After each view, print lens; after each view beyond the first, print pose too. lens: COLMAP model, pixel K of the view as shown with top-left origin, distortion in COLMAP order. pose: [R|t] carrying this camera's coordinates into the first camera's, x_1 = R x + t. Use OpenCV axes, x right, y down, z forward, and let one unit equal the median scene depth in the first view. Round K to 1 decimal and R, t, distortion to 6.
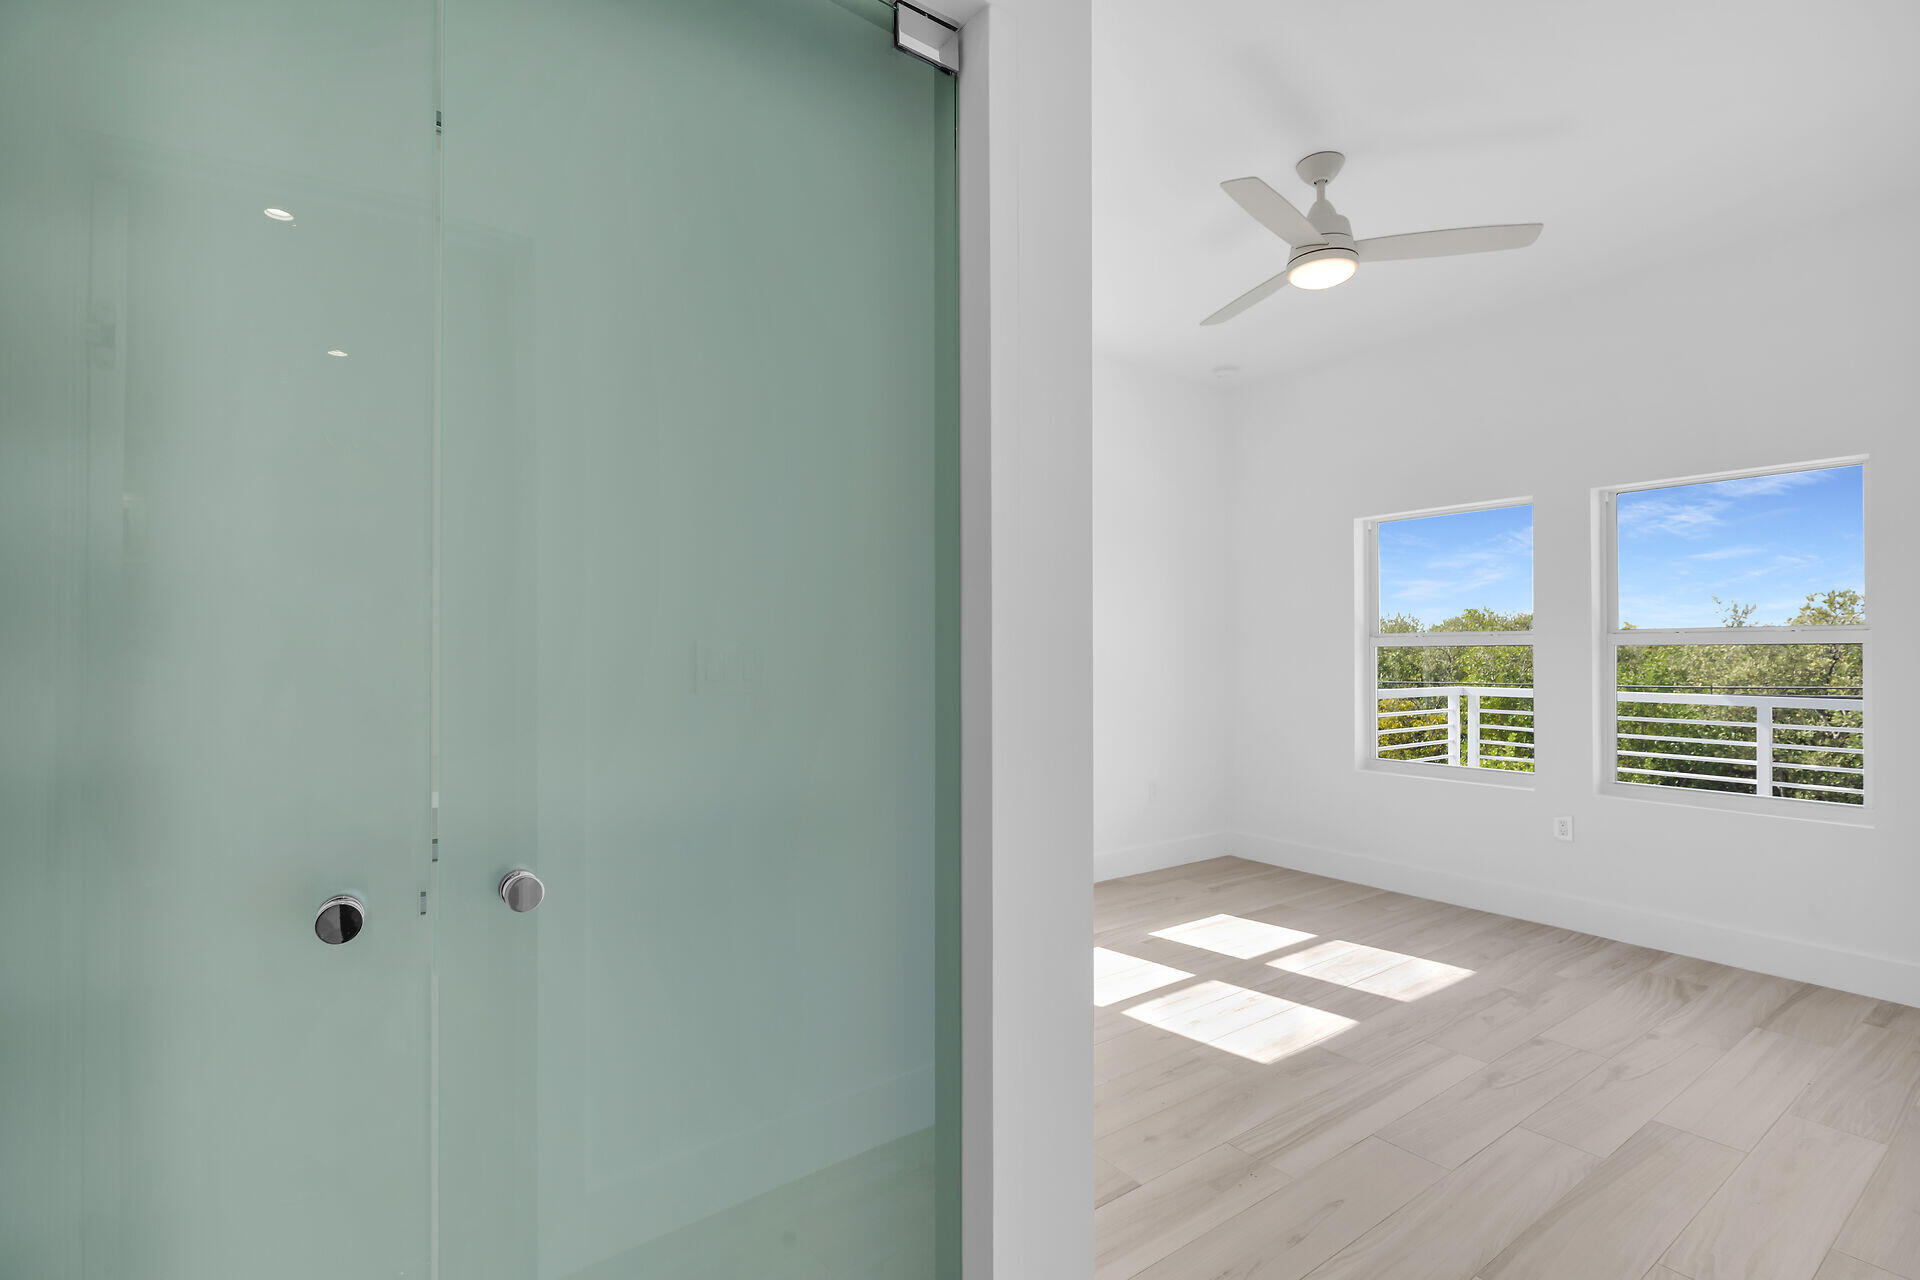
lens RADIAL K [[918.6, 0, 946.6], [0, 918.6, 642.3], [0, 0, 1]] dist [-0.001422, -0.001193]
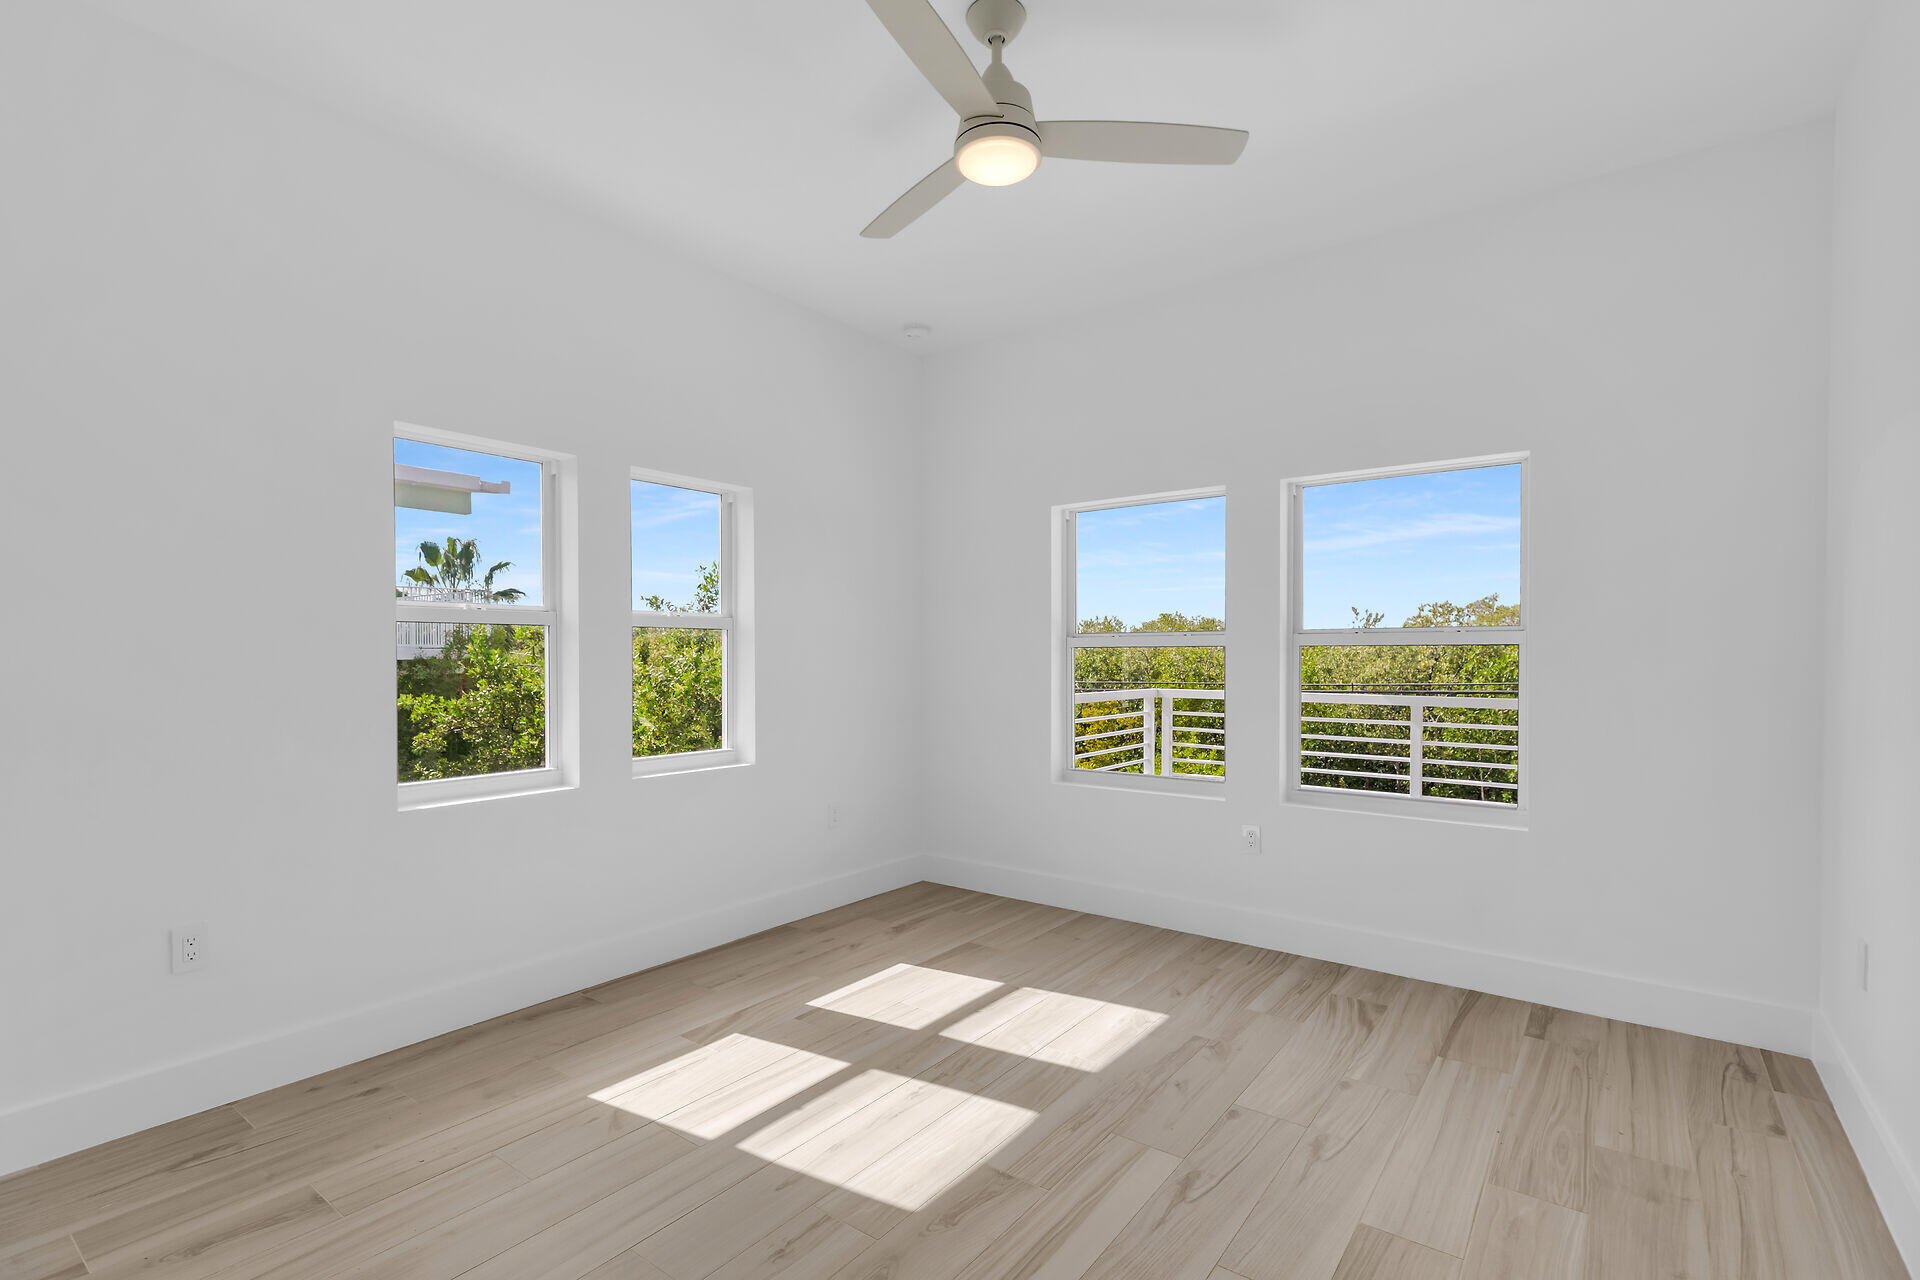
lens RADIAL K [[900.1, 0, 960.8], [0, 900.1, 658.5], [0, 0, 1]] dist [-0.001032, -0.000112]
pose [[0.956424, -0.001517, 0.291977, 0.126869], [-0.003206, 0.999872, 0.015698, 0.002974], [-0.291964, -0.015950, 0.956296, 0.224479]]
